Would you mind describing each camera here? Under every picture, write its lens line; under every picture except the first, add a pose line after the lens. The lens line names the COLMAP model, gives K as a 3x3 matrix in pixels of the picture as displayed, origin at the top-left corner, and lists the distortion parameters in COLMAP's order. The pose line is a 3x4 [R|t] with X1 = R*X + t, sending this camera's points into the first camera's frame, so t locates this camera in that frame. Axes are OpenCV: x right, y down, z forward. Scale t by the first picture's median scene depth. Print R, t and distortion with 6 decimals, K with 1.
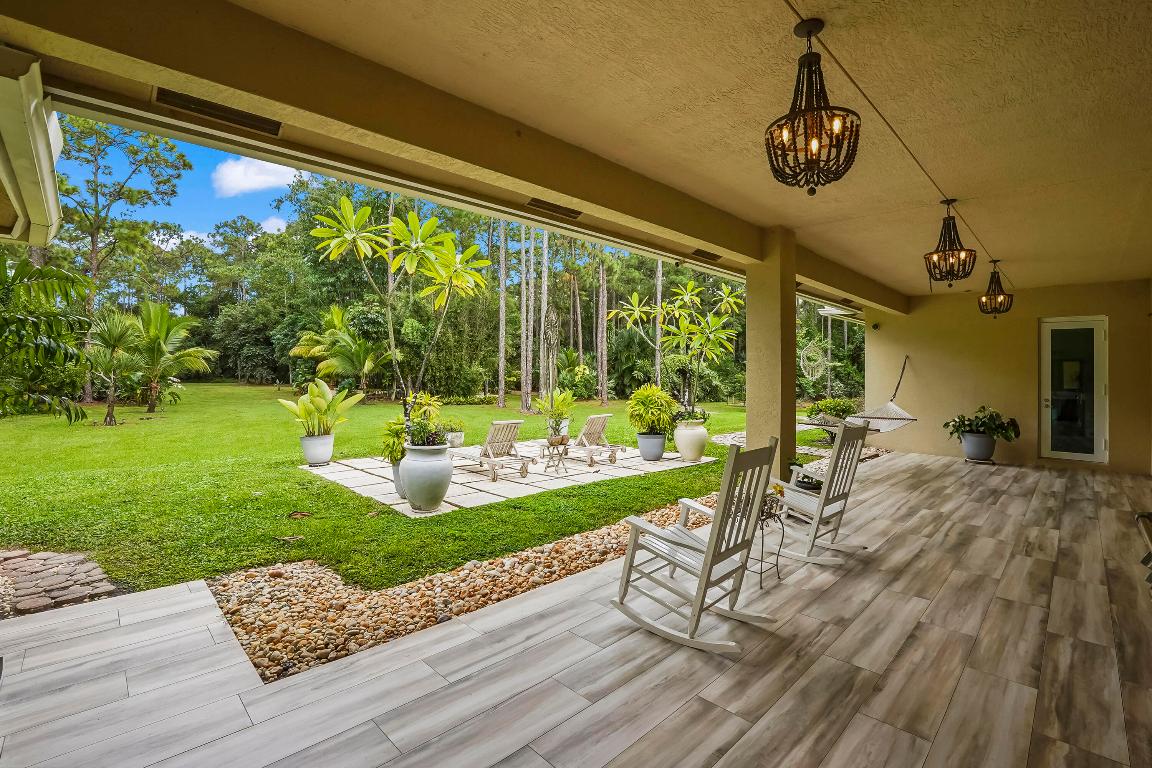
lens RADIAL K [[506.2, 0, 574.5], [0, 506.2, 366.9], [0, 0, 1]] dist [-0.038740, 0.000013]
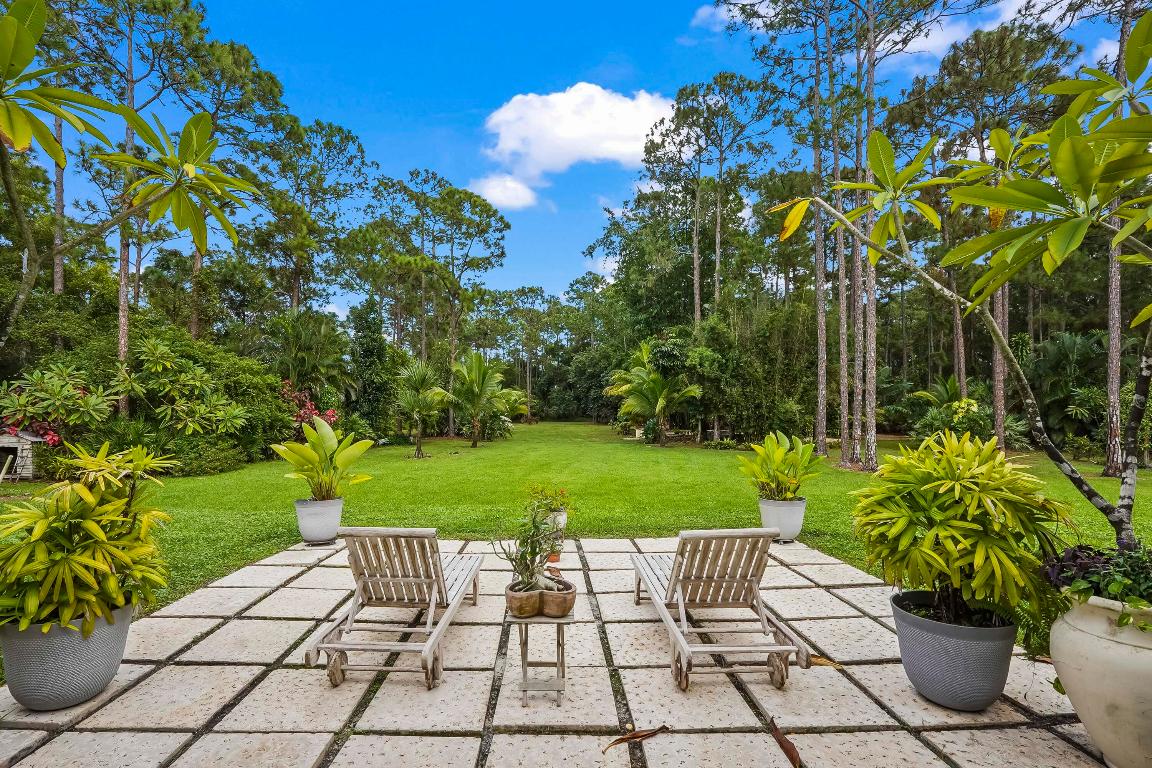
lens RADIAL K [[503.7, 0, 579.9], [0, 503.7, 411.4], [0, 0, 1]] dist [-0.036891, 0.000184]
pose [[0.765917, -0.007790, -0.642892, 0.052899], [0.013967, 0.999892, 0.004524, 0.004527], [0.642788, -0.012444, 0.765943, 0.203160]]
